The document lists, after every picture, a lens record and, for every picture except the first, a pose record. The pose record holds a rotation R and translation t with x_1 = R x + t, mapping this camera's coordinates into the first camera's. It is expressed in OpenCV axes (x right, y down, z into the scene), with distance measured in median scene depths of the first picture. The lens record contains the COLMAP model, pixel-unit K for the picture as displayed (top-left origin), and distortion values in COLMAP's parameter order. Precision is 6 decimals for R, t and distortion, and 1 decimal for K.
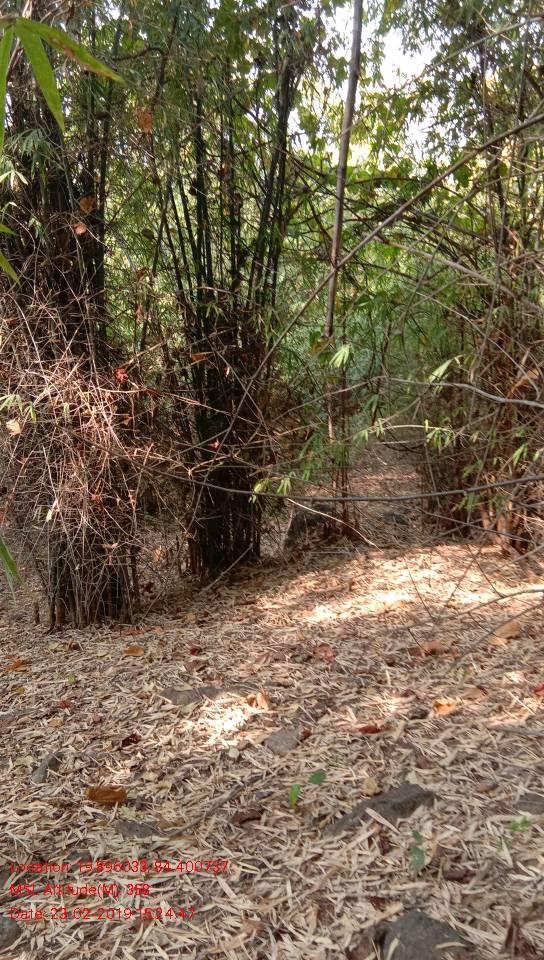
lens RADIAL K [[759.0, 0, 271.2], [0, 759.0, 487.6], [0, 0, 1]] dist [0.114744, -0.184220]
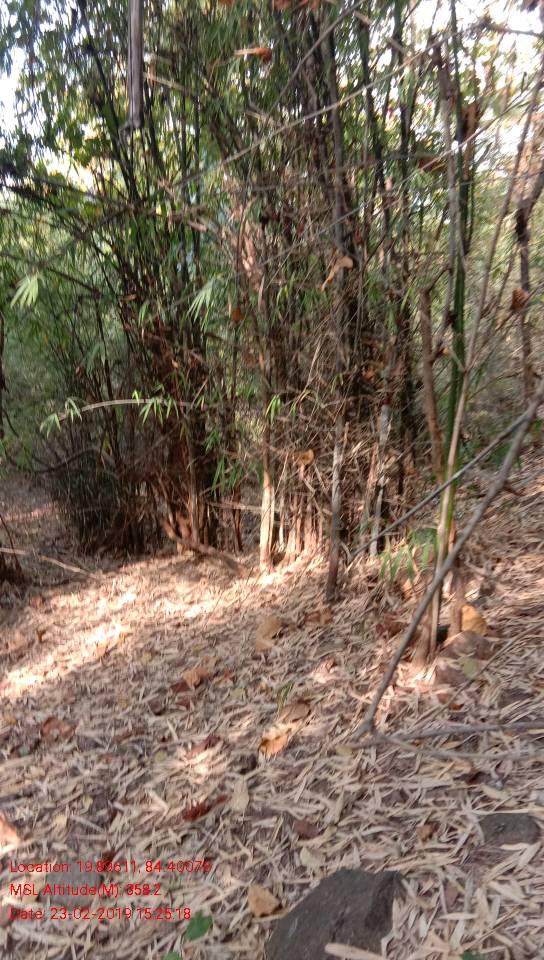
lens RADIAL K [[759.0, 0, 271.2], [0, 759.0, 487.6], [0, 0, 1]] dist [0.114744, -0.184220]
pose [[0.849102, -0.157731, 0.504129, -0.096035], [0.185844, 0.982563, -0.005594, 0.042786], [-0.494457, 0.098439, 0.863610, 0.297575]]
